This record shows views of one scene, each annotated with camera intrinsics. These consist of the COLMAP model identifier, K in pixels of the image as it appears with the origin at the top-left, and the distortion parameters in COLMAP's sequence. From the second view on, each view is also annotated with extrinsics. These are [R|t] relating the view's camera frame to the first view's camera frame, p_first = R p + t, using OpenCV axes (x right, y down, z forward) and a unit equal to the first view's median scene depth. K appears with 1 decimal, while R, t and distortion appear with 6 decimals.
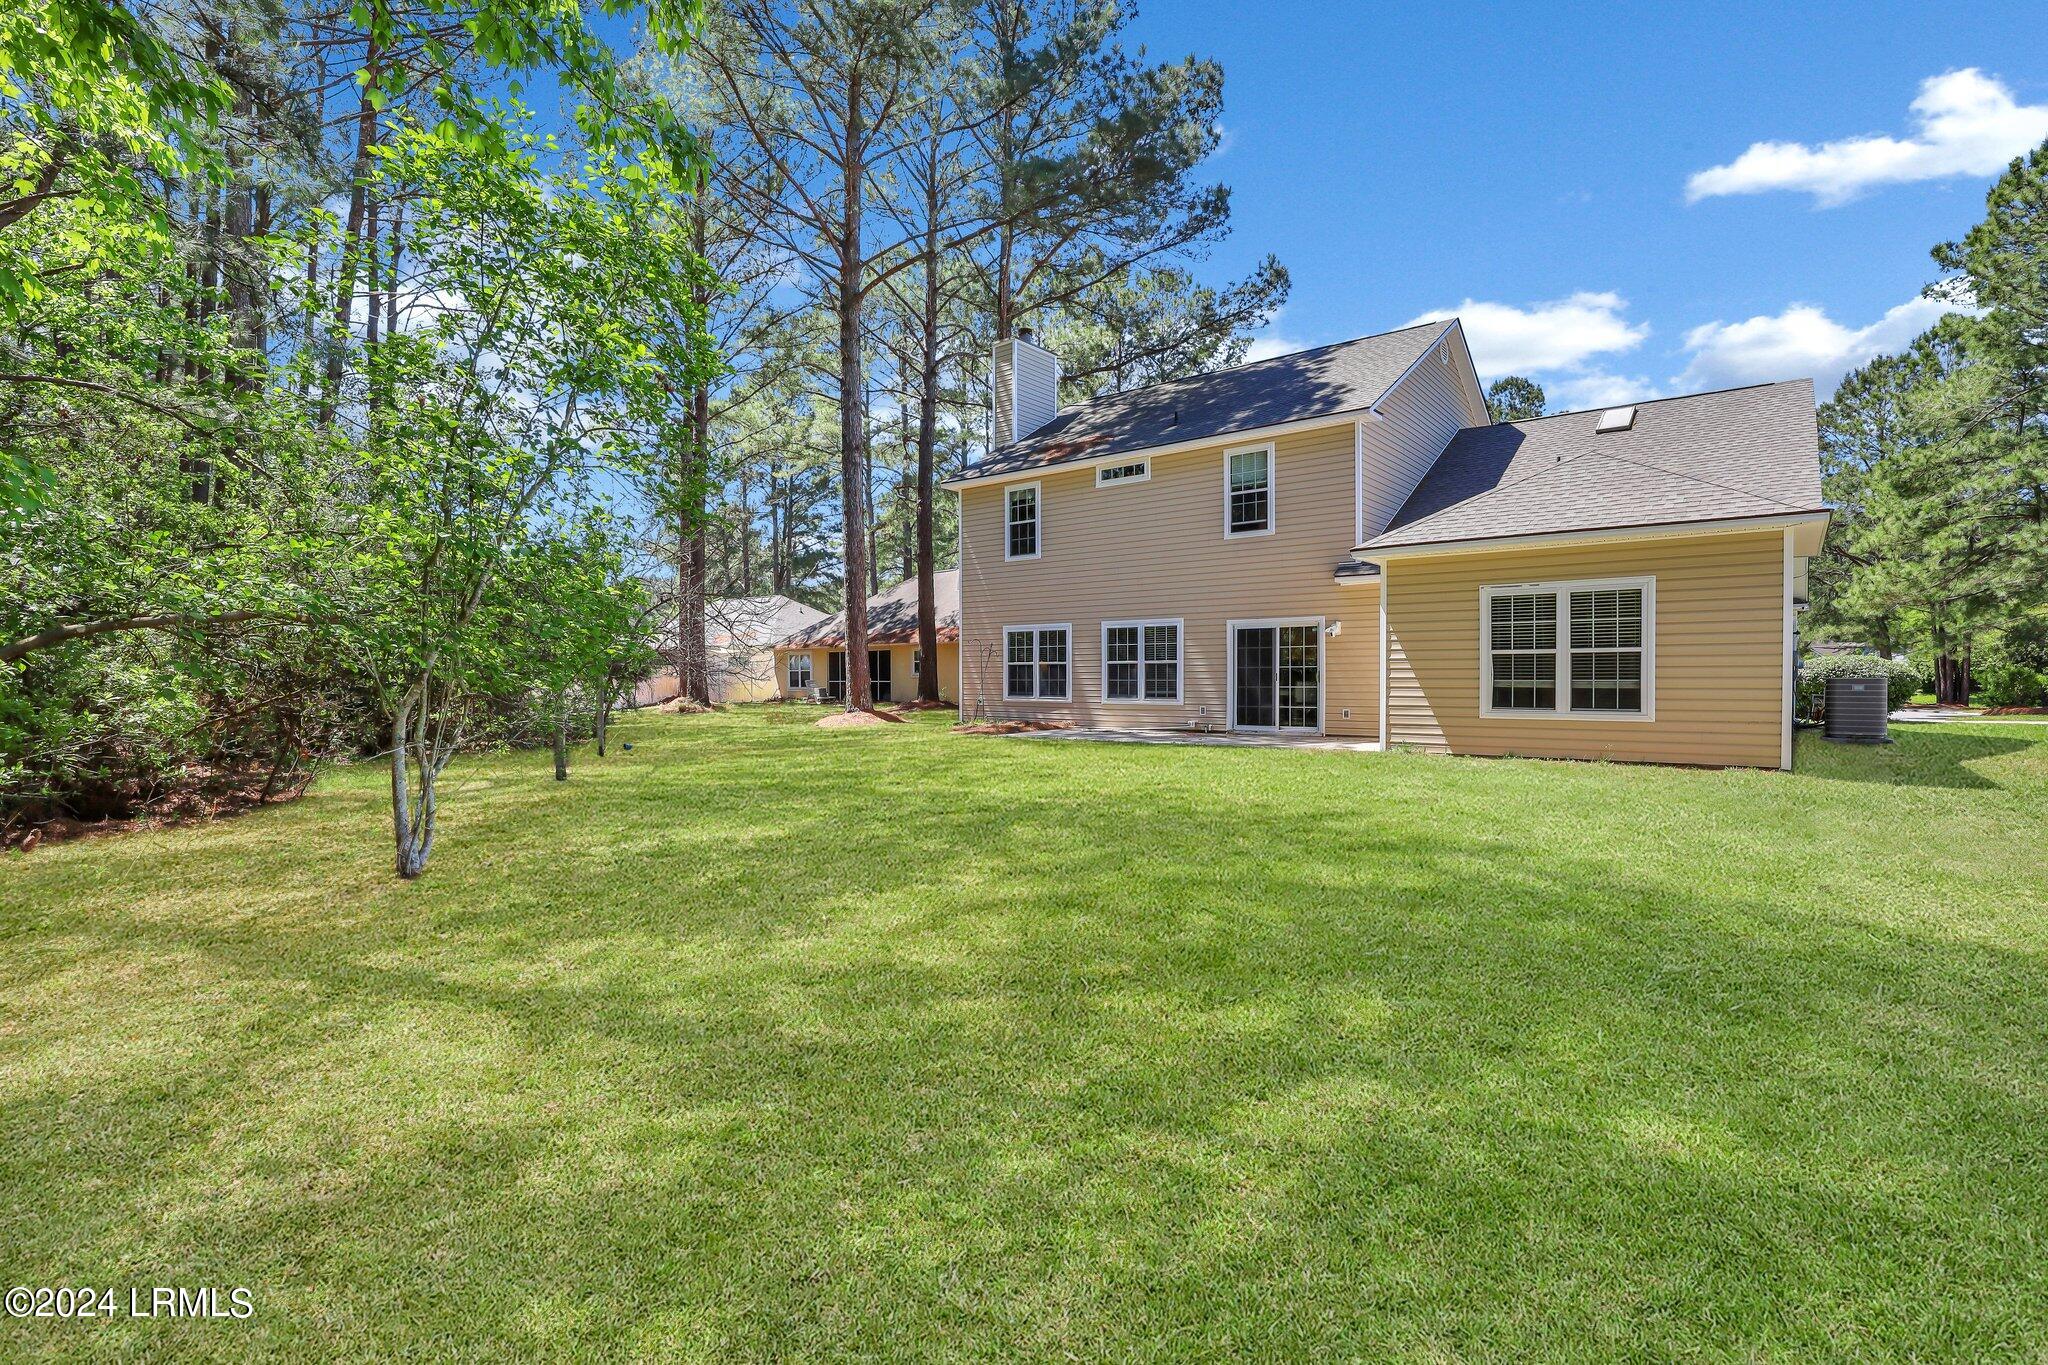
lens RADIAL K [[949.2, 0, 1023.1], [0, 949.2, 688.6], [0, 0, 1]] dist [-0.029933, 0.002980]
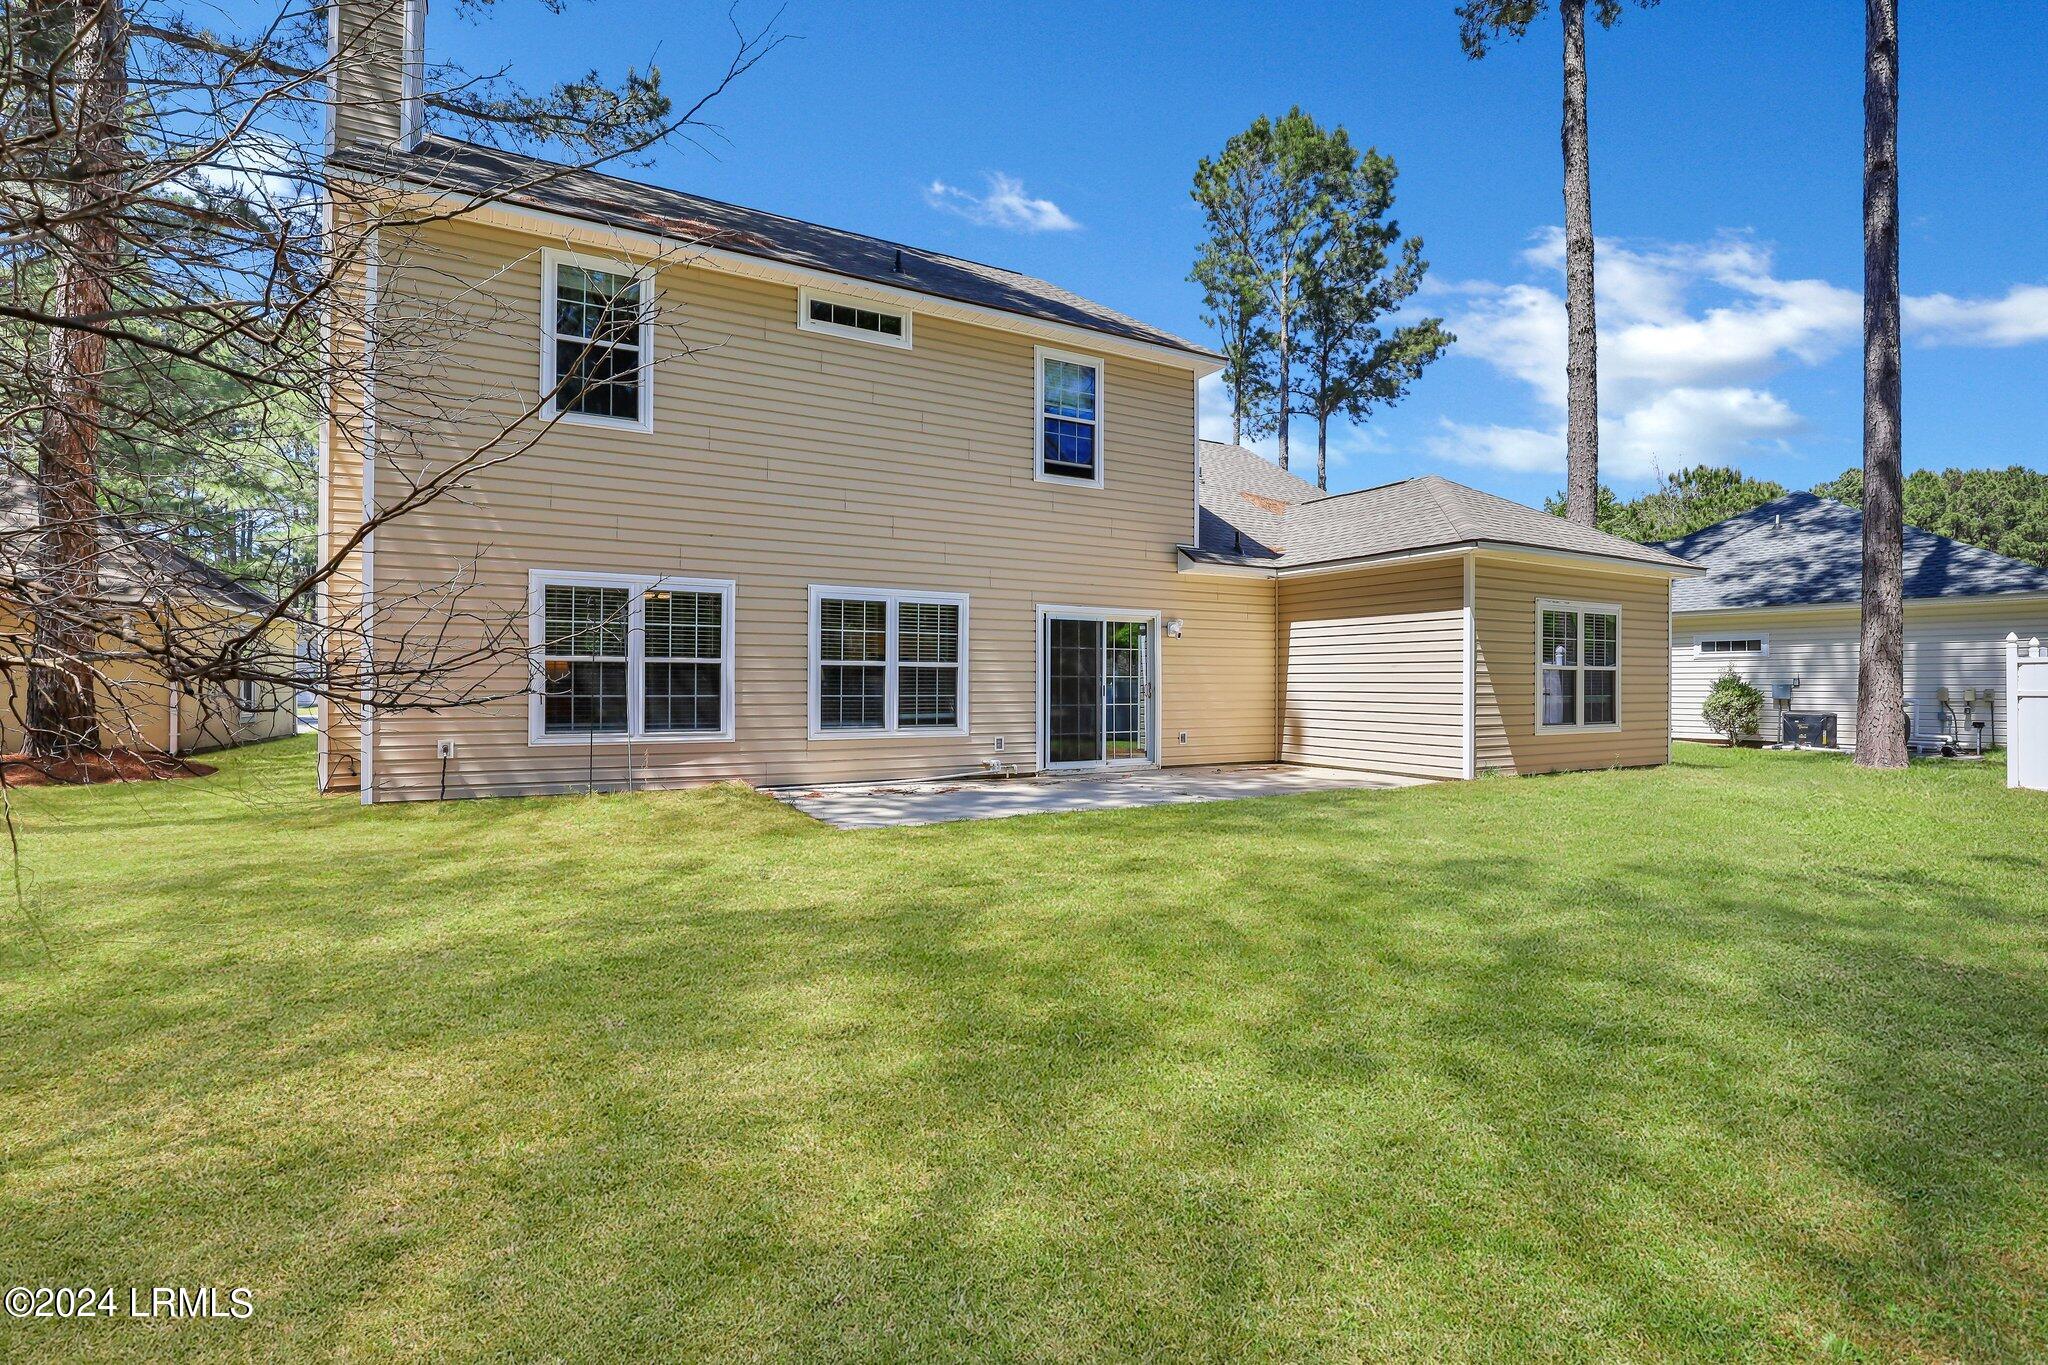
lens RADIAL K [[949.2, 0, 1025.1], [0, 949.2, 688.7], [0, 0, 1]] dist [-0.029933, 0.002980]
pose [[0.358863, 0.001389, 0.933389, -0.379040], [0.006800, 0.999968, -0.004103, -0.010251], [-0.933366, 0.007819, 0.358842, 0.727291]]
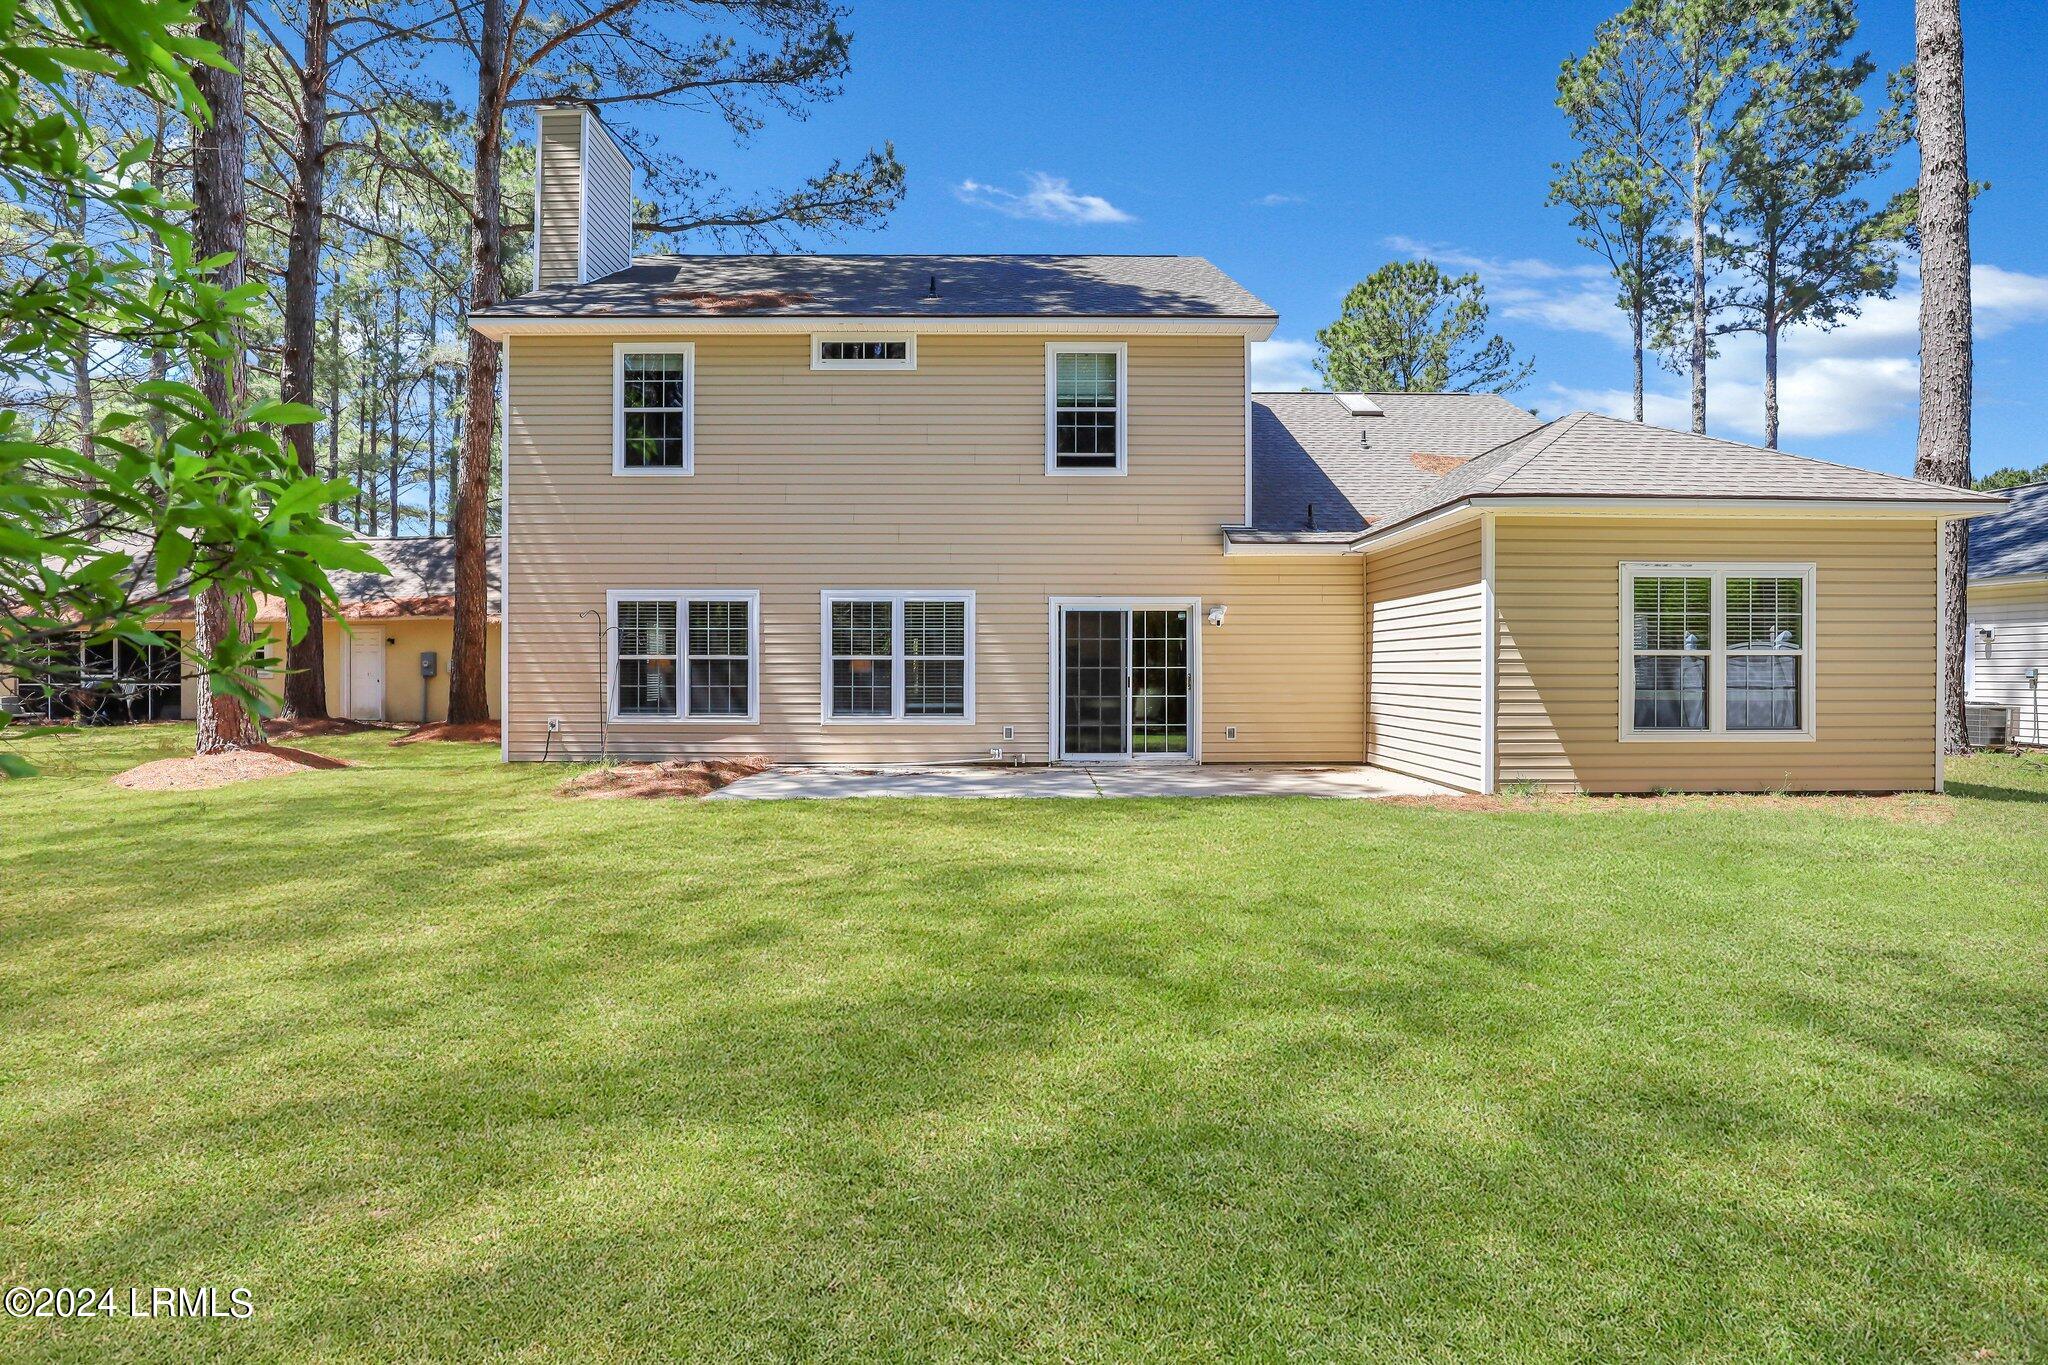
lens RADIAL K [[949.2, 0, 1022.0], [0, 949.2, 683.8], [0, 0, 1]] dist [-0.029933, 0.002980]
pose [[0.768653, -0.001016, 0.639665, -0.214902], [0.003748, 0.999989, -0.002915, -0.008629], [-0.639655, 0.004638, 0.768648, 0.469440]]
